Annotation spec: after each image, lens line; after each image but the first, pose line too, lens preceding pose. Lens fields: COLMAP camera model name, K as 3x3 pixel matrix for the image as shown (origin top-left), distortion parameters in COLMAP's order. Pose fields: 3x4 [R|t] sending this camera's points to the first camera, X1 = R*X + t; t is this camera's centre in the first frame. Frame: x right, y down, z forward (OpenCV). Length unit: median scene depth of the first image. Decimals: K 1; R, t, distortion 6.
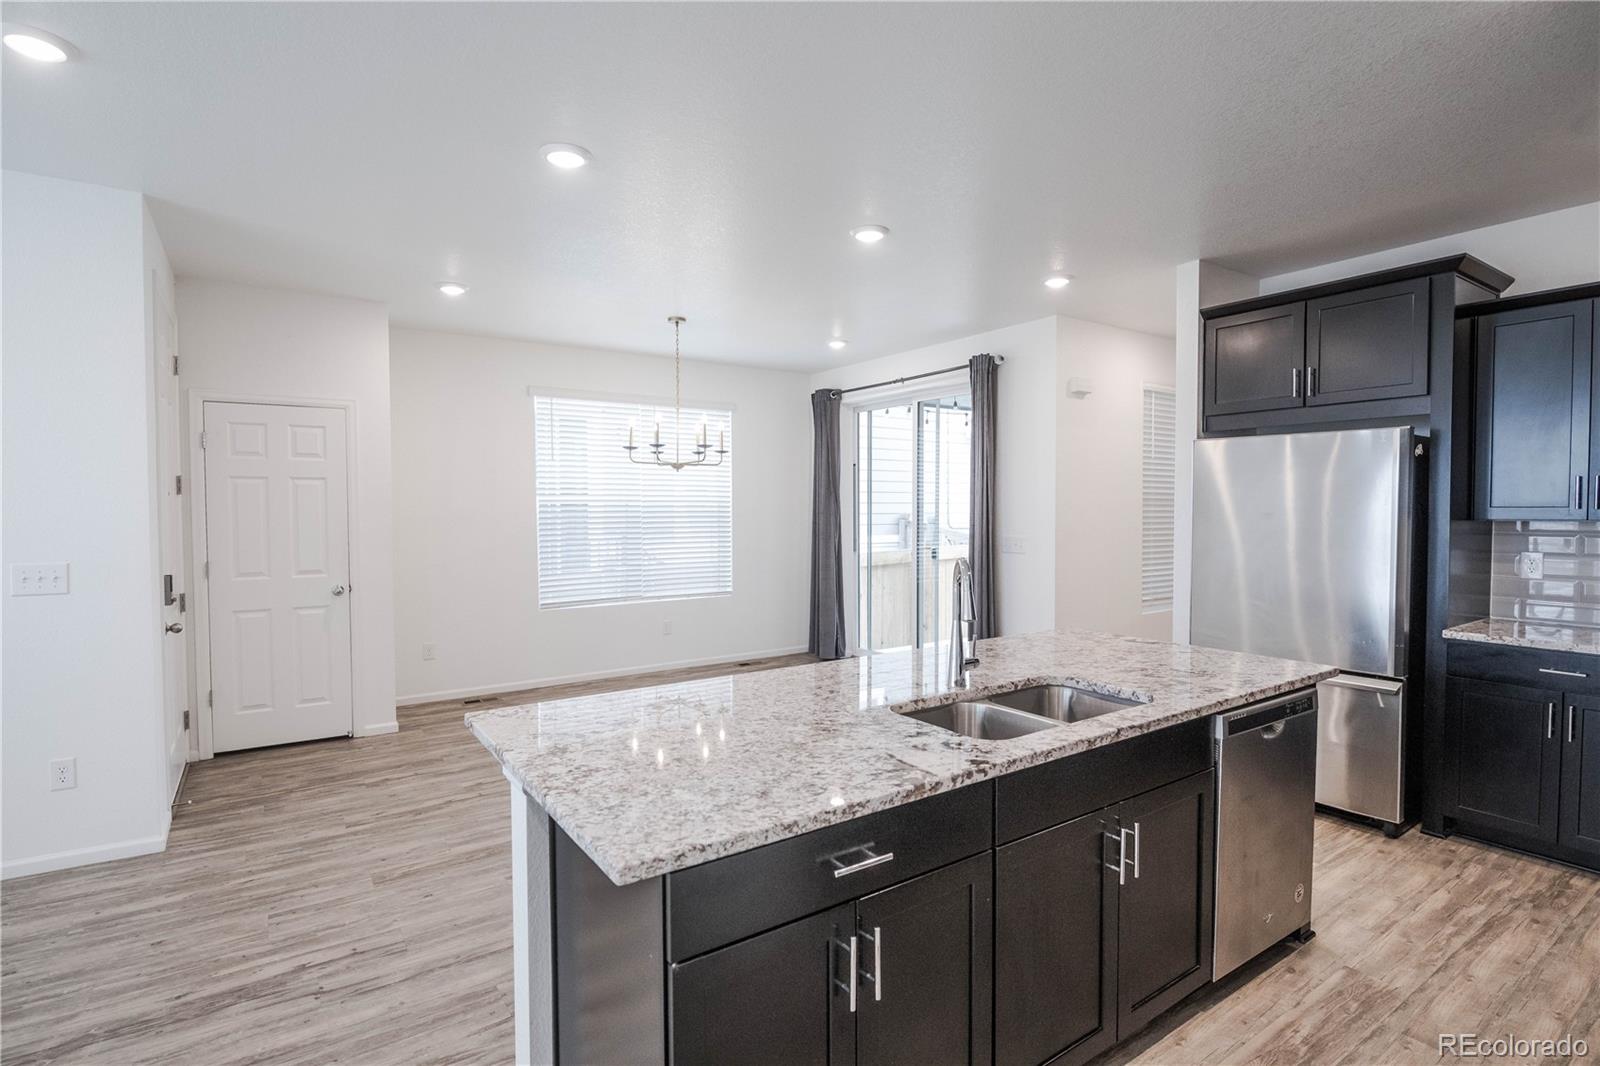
lens RADIAL K [[779.3, 0, 798.0], [0, 779.3, 538.6], [0, 0, 1]] dist [-0.000802, -0.001361]
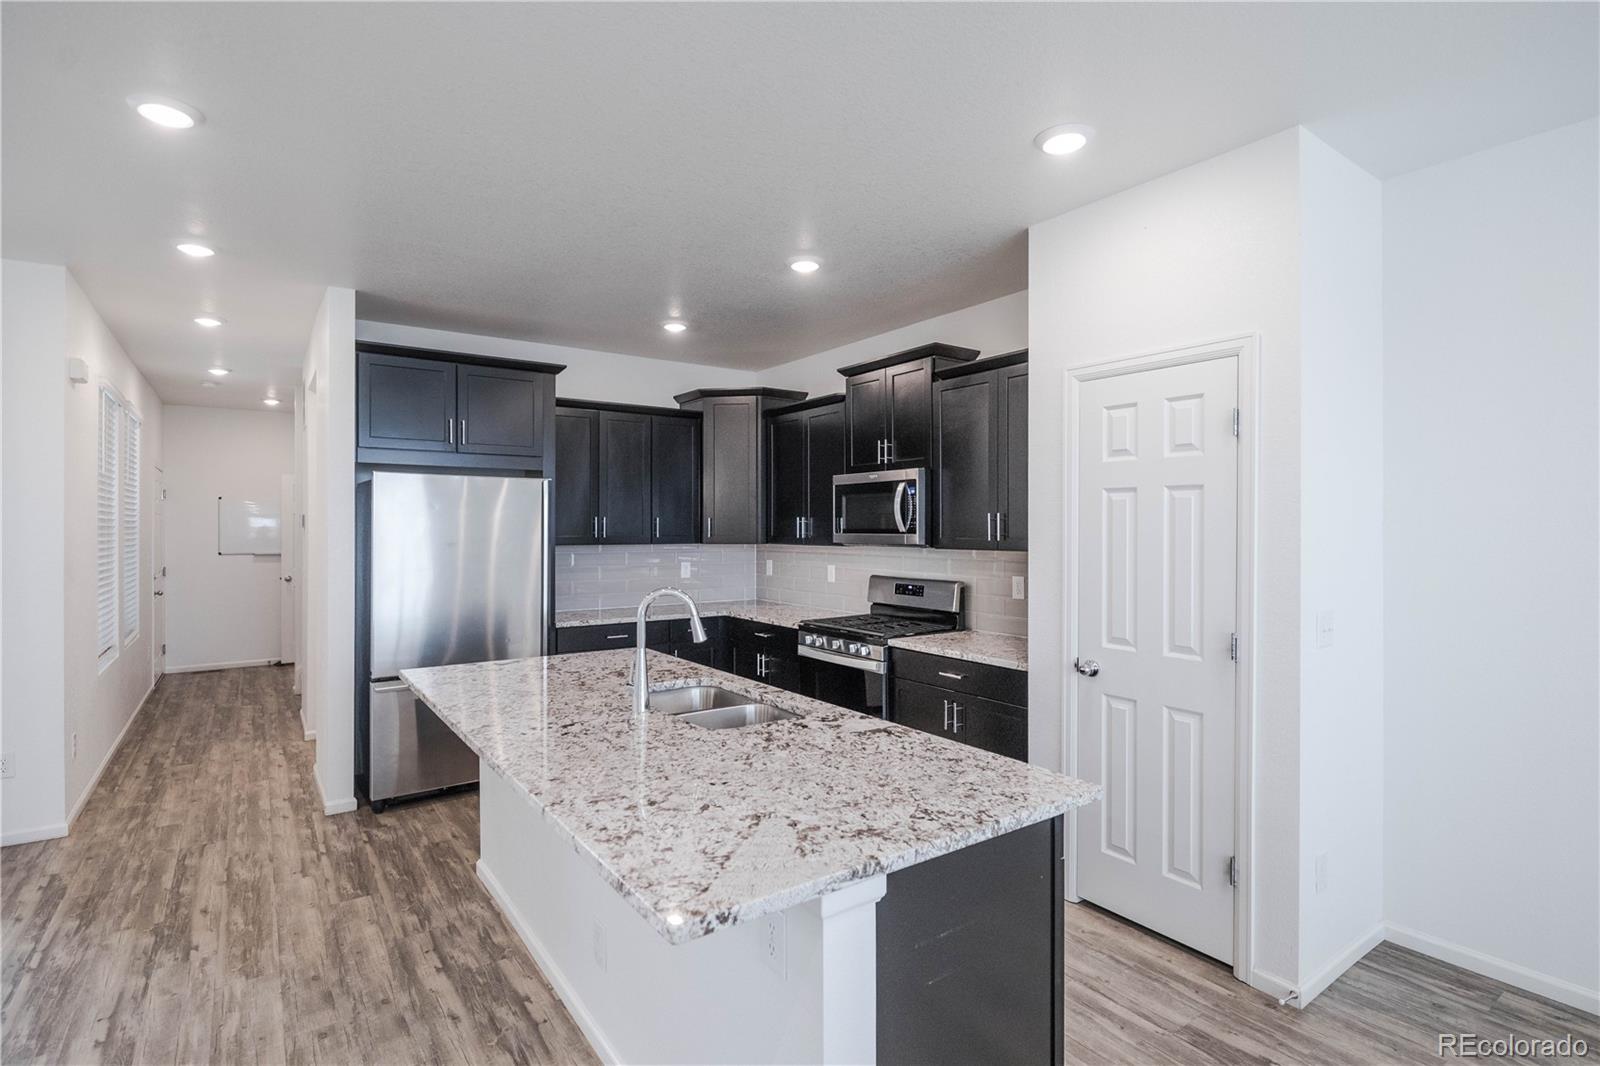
lens RADIAL K [[770.9, 0, 815.6], [0, 770.9, 520.0], [0, 0, 1]] dist [0.001160, -0.007579]
pose [[-0.021815, 0.013485, 0.999671, -1.032824], [0.040972, 0.999081, -0.012582, -0.057319], [-0.998922, 0.040684, -0.022348, 0.944498]]
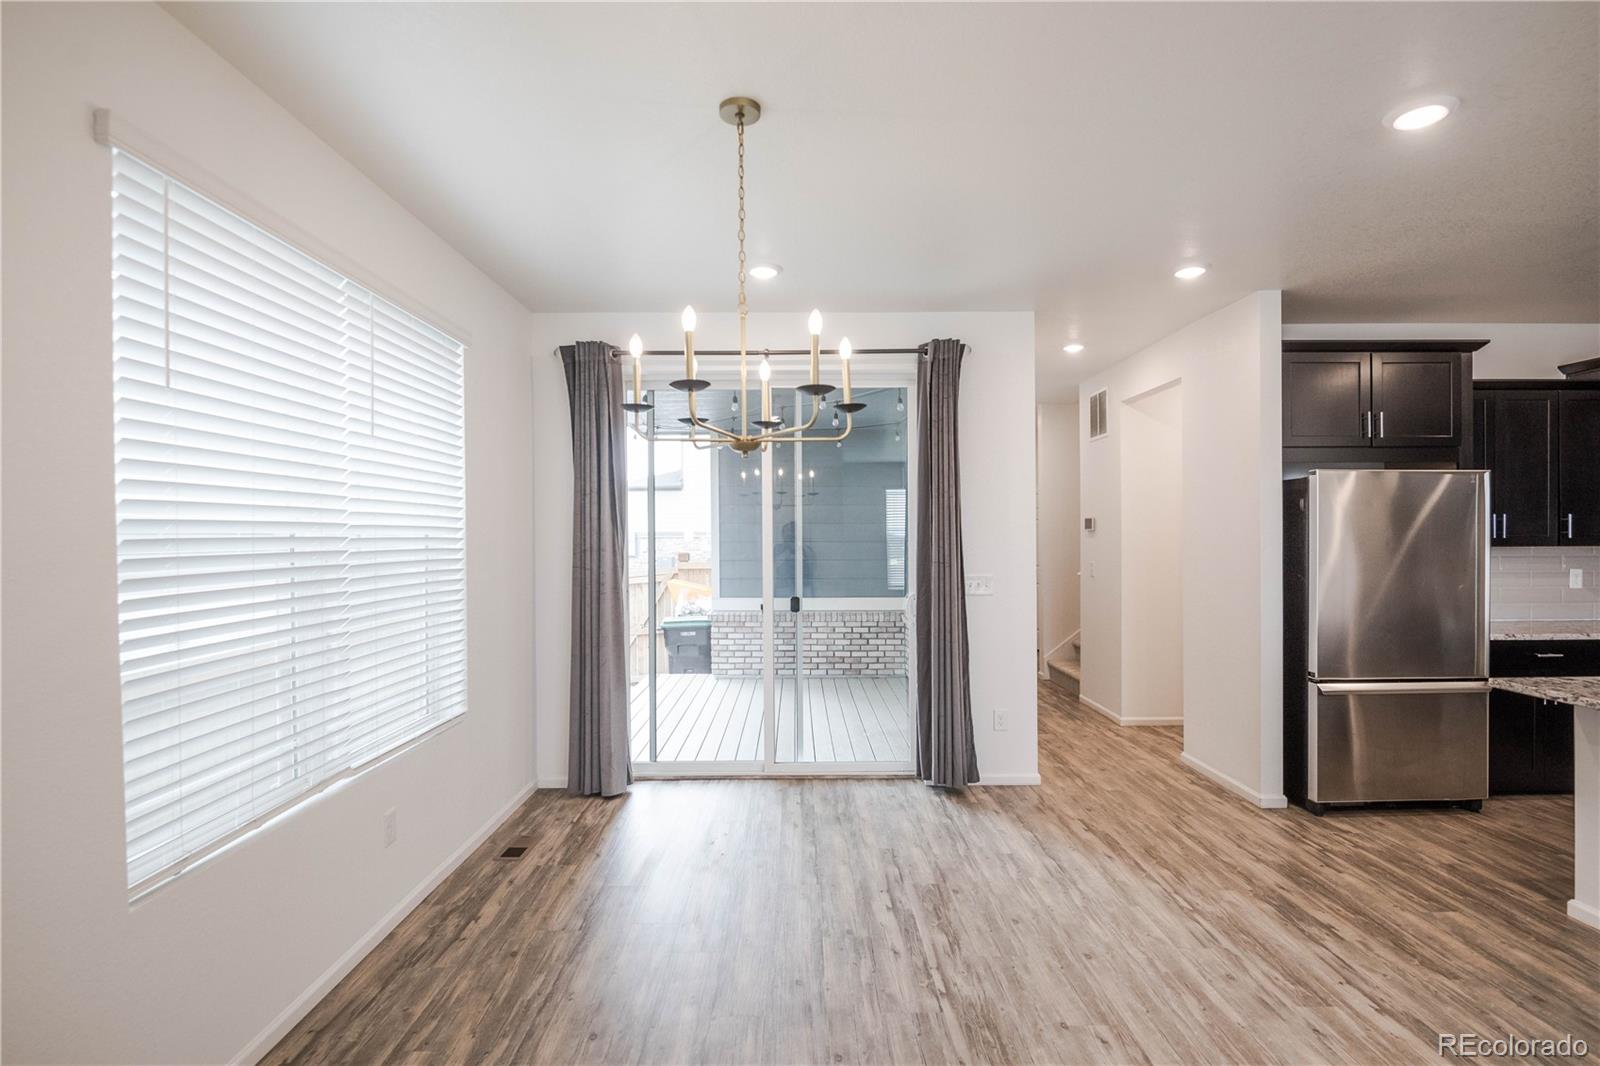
lens RADIAL K [[759.0, 0, 800.0], [0, 759.0, 533.0], [0, 0, 1]] dist [-0.001010, -0.006106]
pose [[0.562021, 0.002180, 0.827120, -1.369997], [0.036594, 0.998952, -0.027498, -0.090176], [-0.826313, 0.045722, 0.561352, 2.085323]]
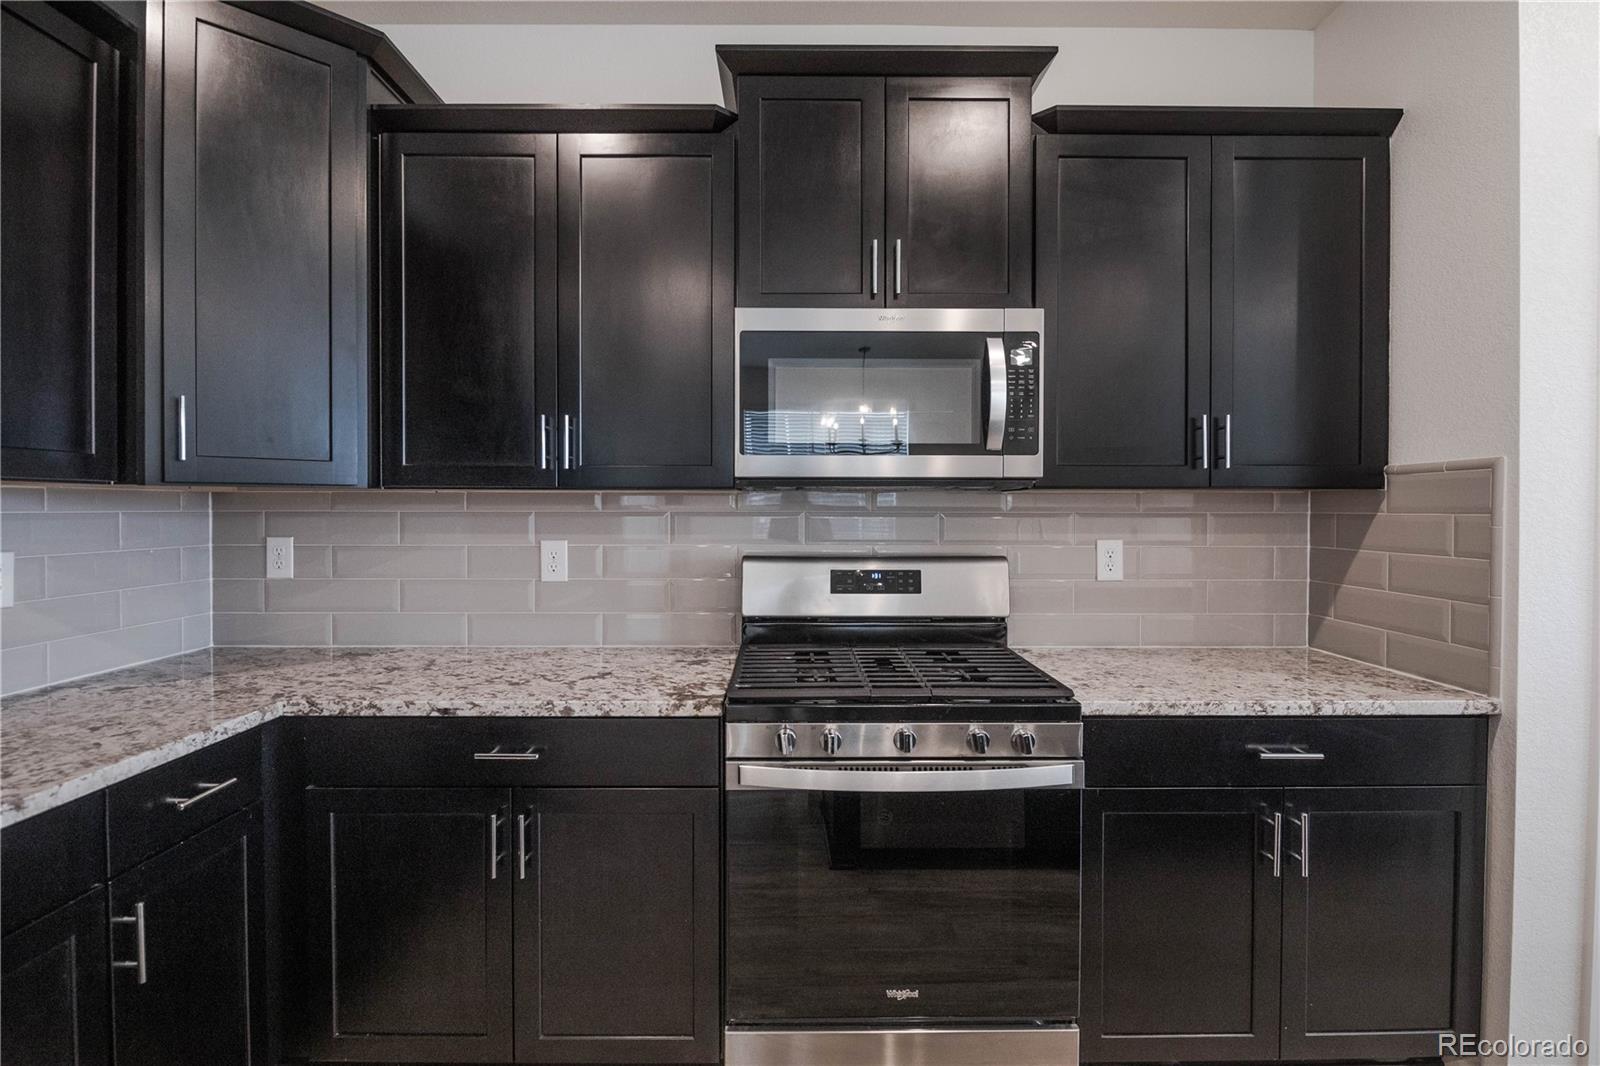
lens RADIAL K [[770.9, 0, 815.6], [0, 770.9, 520.0], [0, 0, 1]] dist [0.001160, -0.007579]
pose [[-0.830032, -0.007092, 0.557671, 0.799615], [0.024532, 0.998487, 0.049211, -0.006214], [-0.557176, 0.054527, -0.828602, 1.586050]]
